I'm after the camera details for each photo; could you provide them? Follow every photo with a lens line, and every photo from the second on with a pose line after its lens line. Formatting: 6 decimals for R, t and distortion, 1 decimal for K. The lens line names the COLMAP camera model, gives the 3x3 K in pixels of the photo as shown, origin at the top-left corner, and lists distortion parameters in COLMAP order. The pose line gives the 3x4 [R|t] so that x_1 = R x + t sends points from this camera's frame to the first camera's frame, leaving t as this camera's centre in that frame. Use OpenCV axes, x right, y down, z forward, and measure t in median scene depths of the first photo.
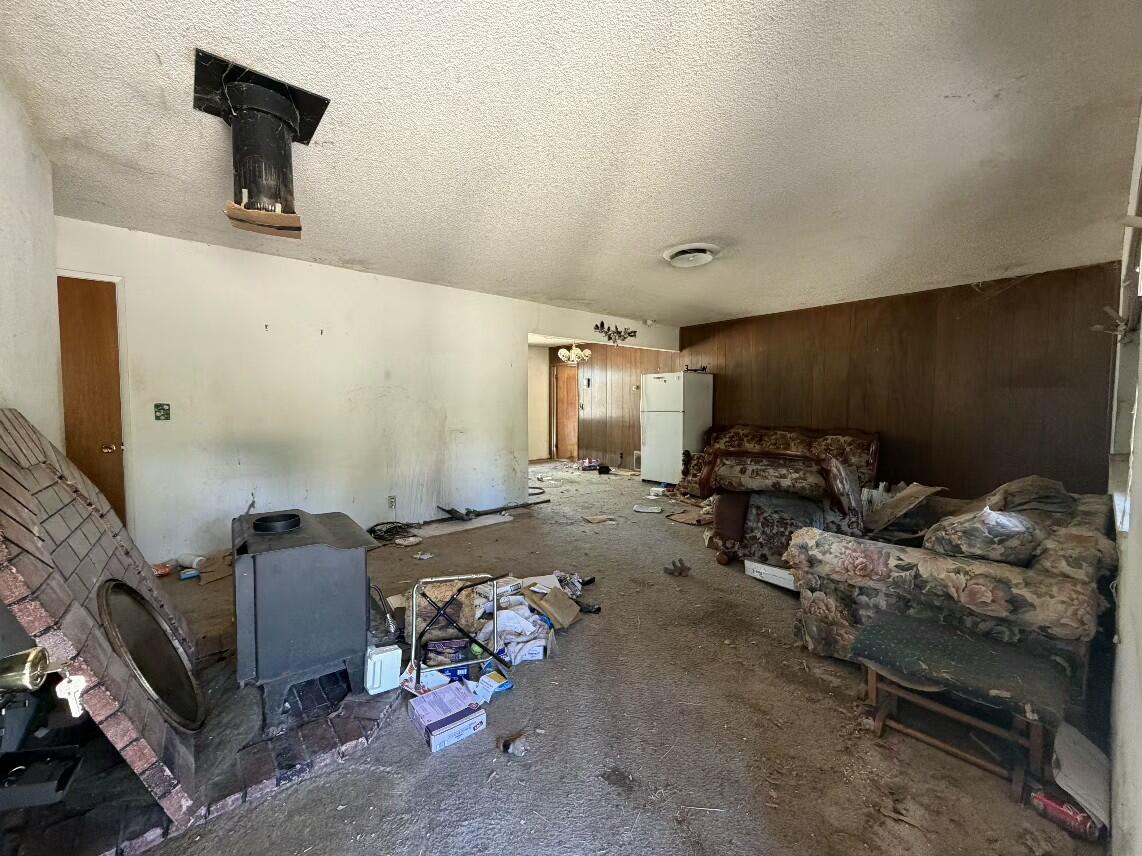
lens RADIAL K [[455.9, 0, 570.9], [0, 455.9, 429.4], [0, 0, 1]] dist [0.002149, -0.000366]
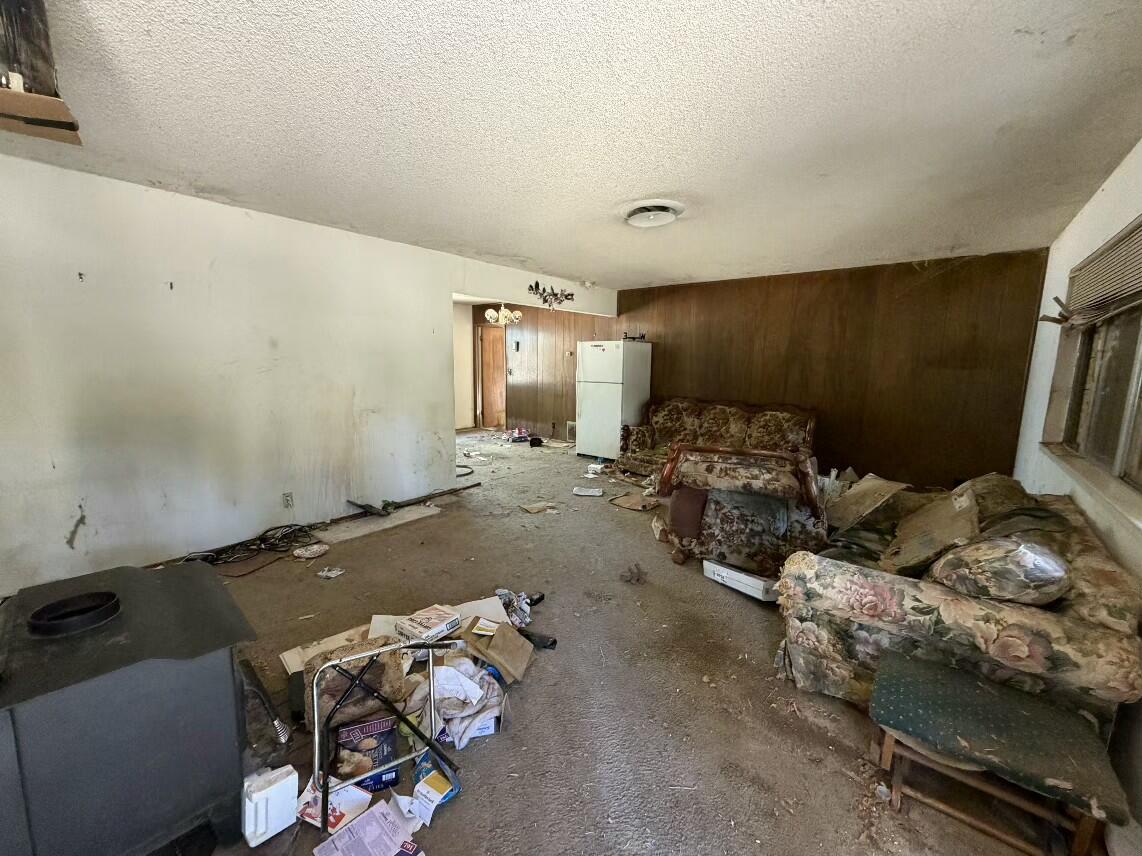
lens RADIAL K [[455.9, 0, 569.6], [0, 455.9, 428.2], [0, 0, 1]] dist [0.002149, -0.000366]
pose [[0.985608, -0.009780, 0.168762, -0.046916], [-0.006217, 0.995552, 0.094004, -0.075827], [-0.168931, -0.093701, 0.981164, 0.187570]]
